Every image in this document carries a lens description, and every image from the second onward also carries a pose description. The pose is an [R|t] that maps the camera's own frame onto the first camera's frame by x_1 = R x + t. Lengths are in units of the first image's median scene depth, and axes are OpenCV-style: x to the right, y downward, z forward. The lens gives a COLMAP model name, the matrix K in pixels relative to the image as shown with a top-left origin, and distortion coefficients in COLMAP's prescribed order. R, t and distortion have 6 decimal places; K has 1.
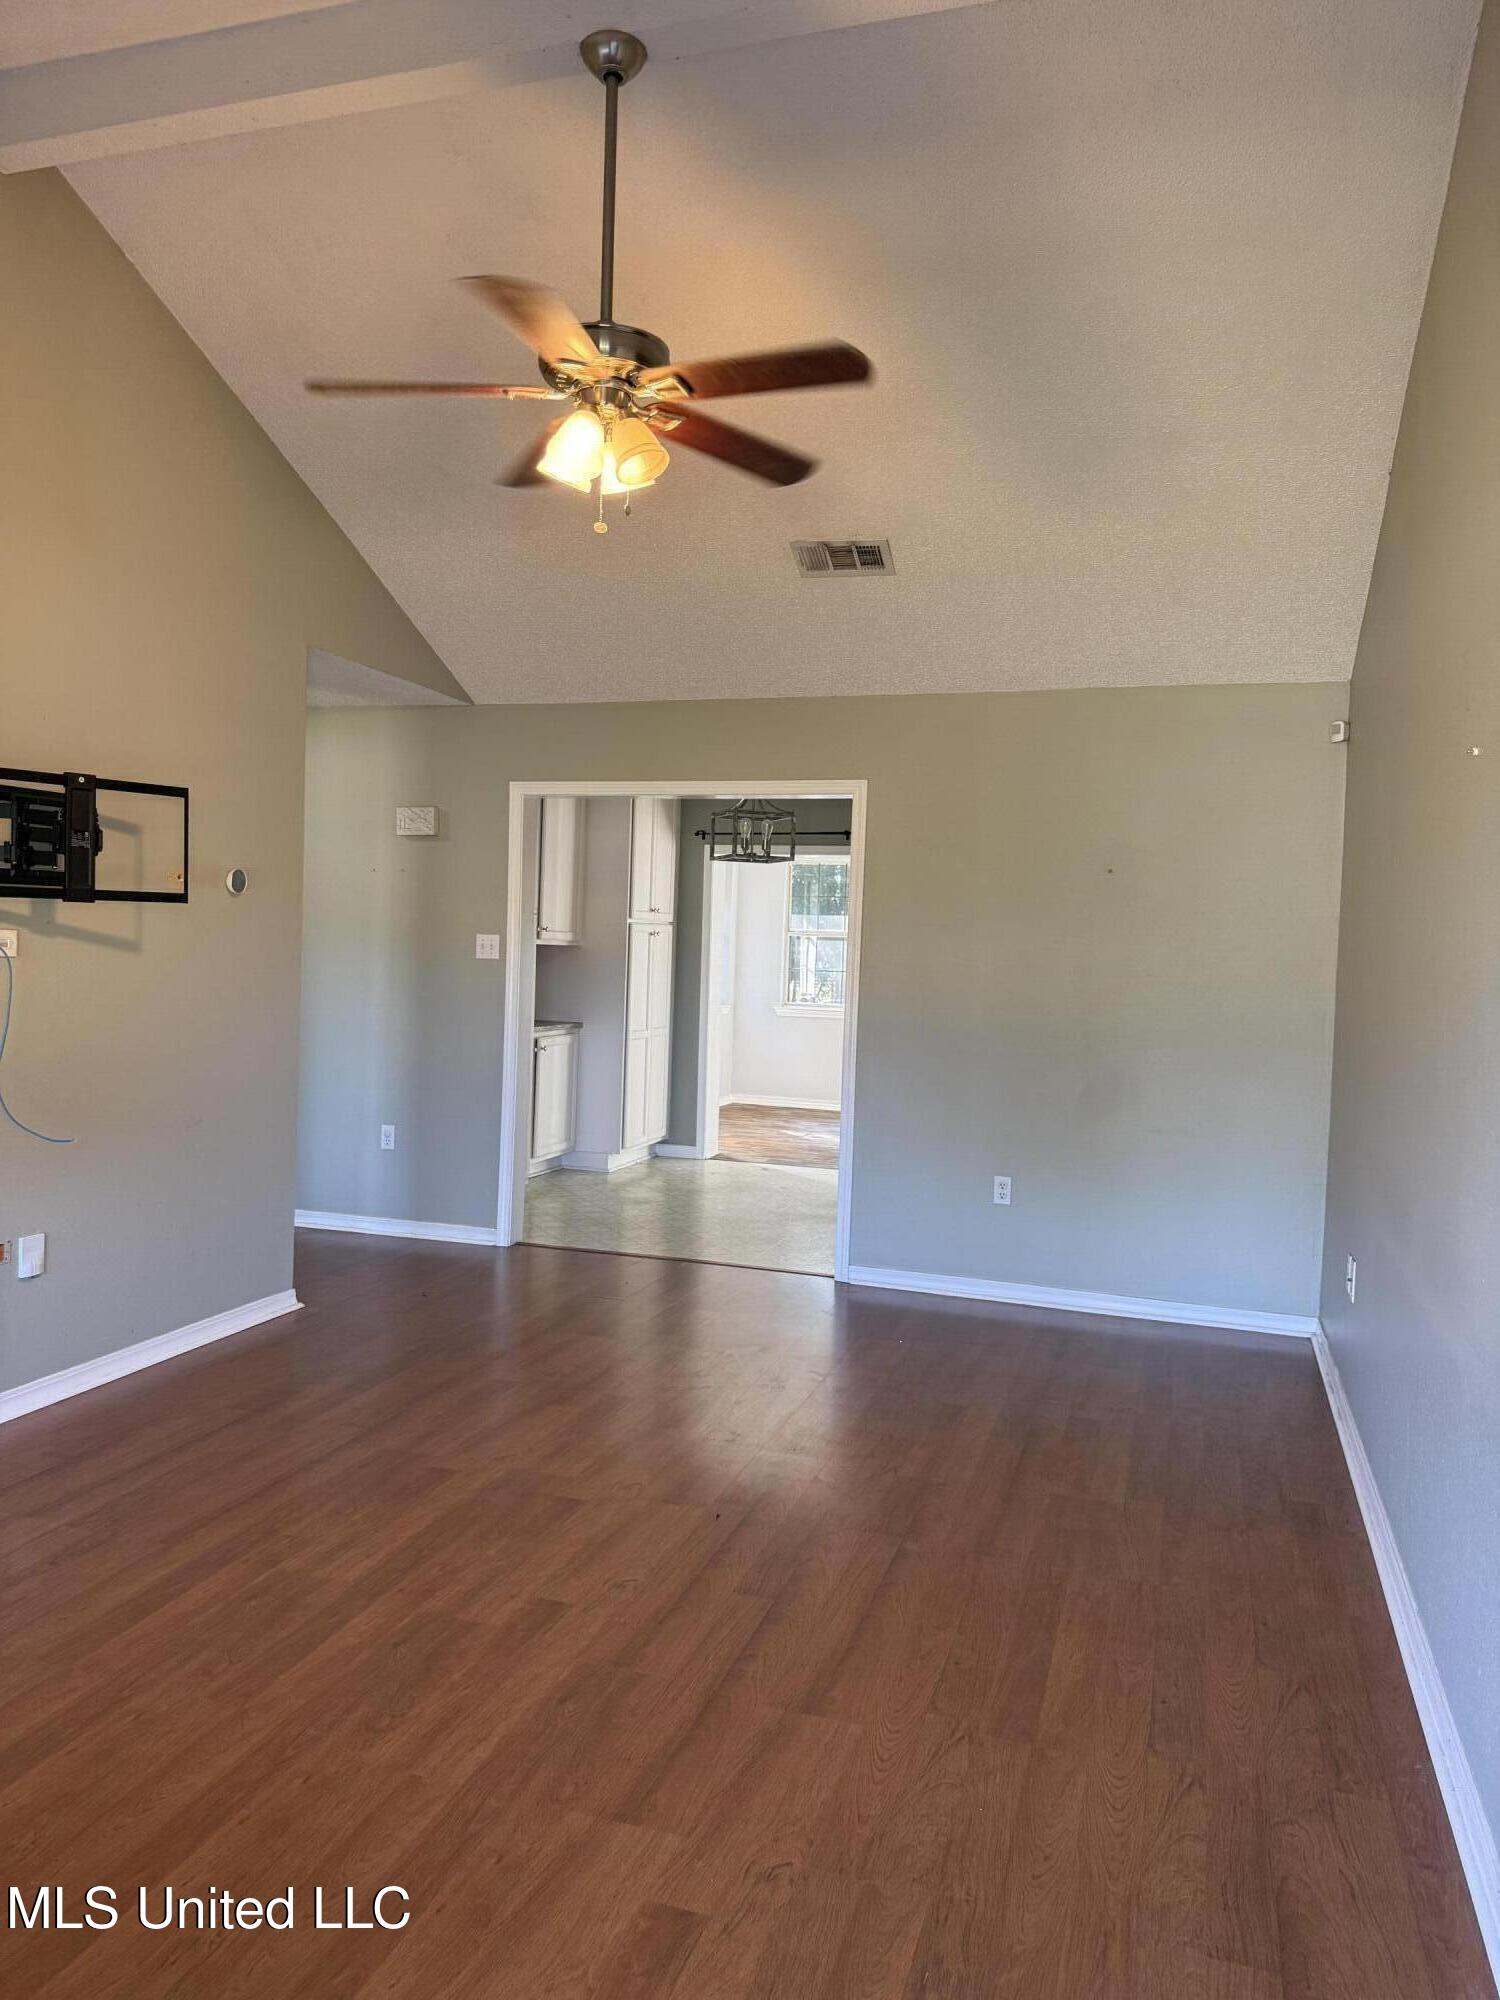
lens RADIAL K [[1433.2, 0, 667.2], [0, 1433.2, 987.6], [0, 0, 1]] dist [0.089137, -0.088384]
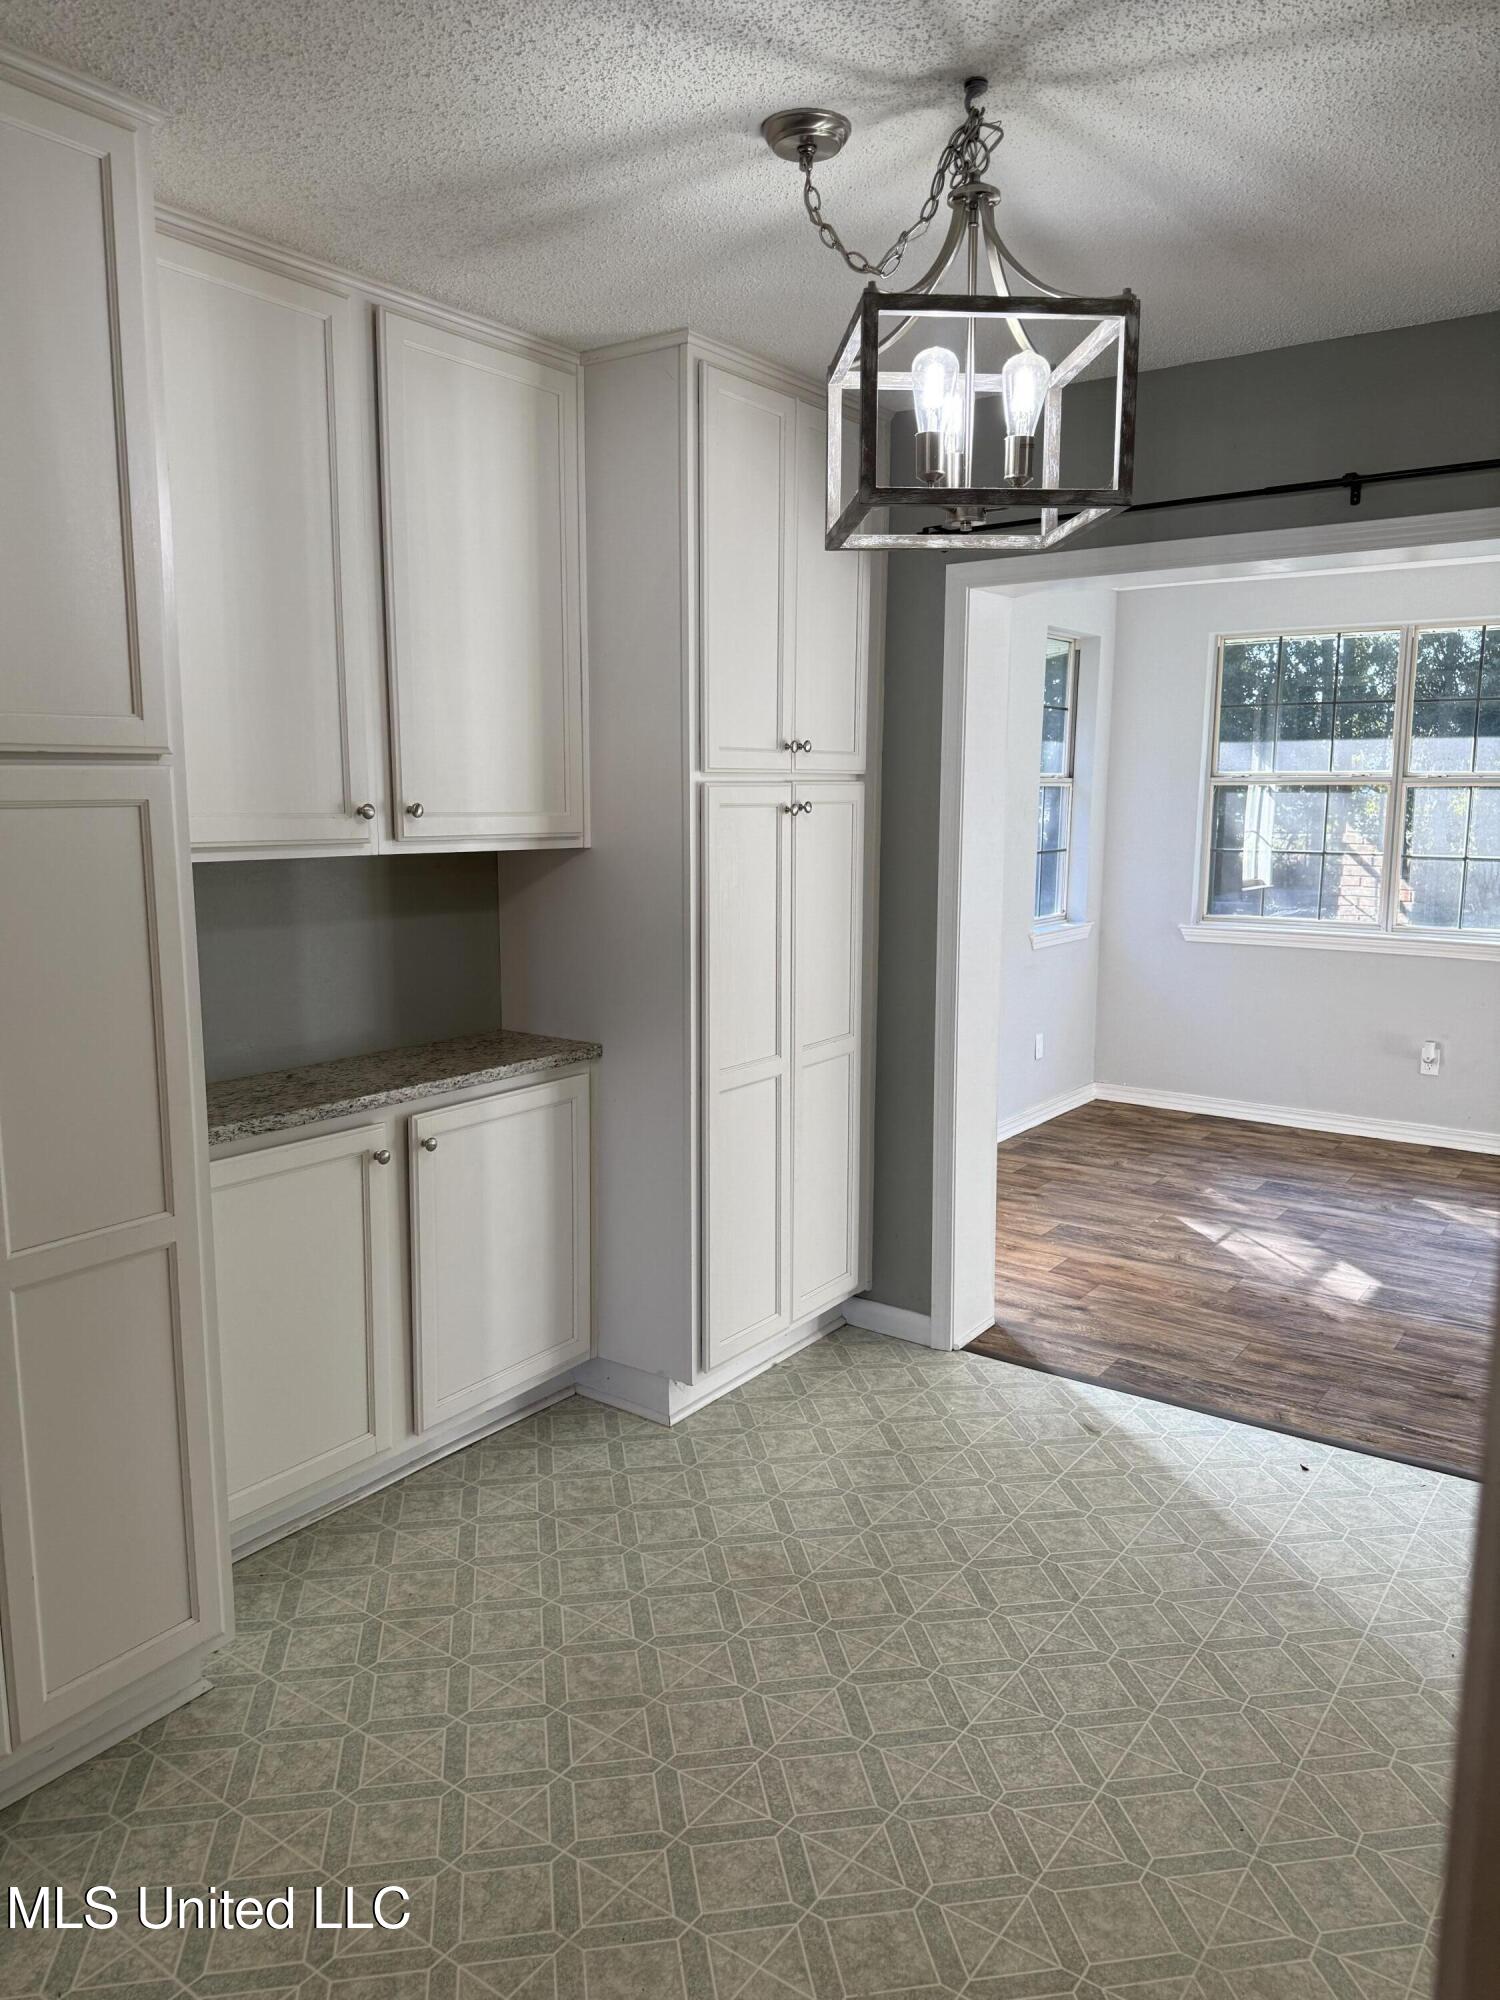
lens RADIAL K [[1410.1, 0, 750.0], [0, 1410.1, 1000.0], [0, 0, 1]] dist [0.031982, -0.009472]
pose [[0.965489, 0.008212, -0.260315, 0.135992], [0.022851, 0.992977, 0.116078, -0.052950], [0.259440, -0.118021, 0.958521, 1.091515]]
